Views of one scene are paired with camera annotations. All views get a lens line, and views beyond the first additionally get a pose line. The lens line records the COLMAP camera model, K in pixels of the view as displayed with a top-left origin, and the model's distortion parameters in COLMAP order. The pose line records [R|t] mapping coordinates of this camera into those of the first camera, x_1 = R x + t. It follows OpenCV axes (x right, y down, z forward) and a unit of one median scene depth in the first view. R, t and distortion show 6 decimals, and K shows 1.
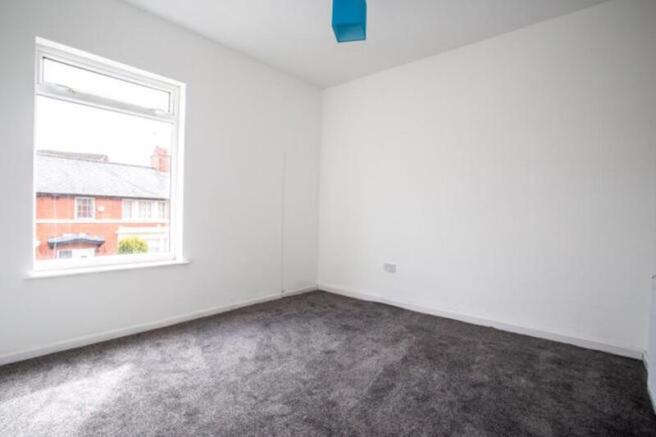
lens RADIAL K [[321.0, 0, 328.5], [0, 321.0, 219.3], [0, 0, 1]] dist [-0.030283, 0.007560]
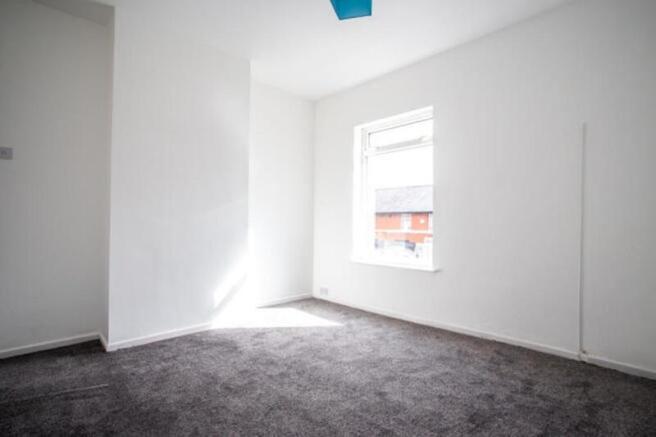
lens RADIAL K [[321.0, 0, 328.6], [0, 321.0, 219.2], [0, 0, 1]] dist [-0.030283, 0.007560]
pose [[-0.083768, -0.034669, -0.995882, 0.705381], [-0.020946, 0.999235, -0.033024, 0.007291], [0.996265, 0.018093, -0.084431, 0.806950]]
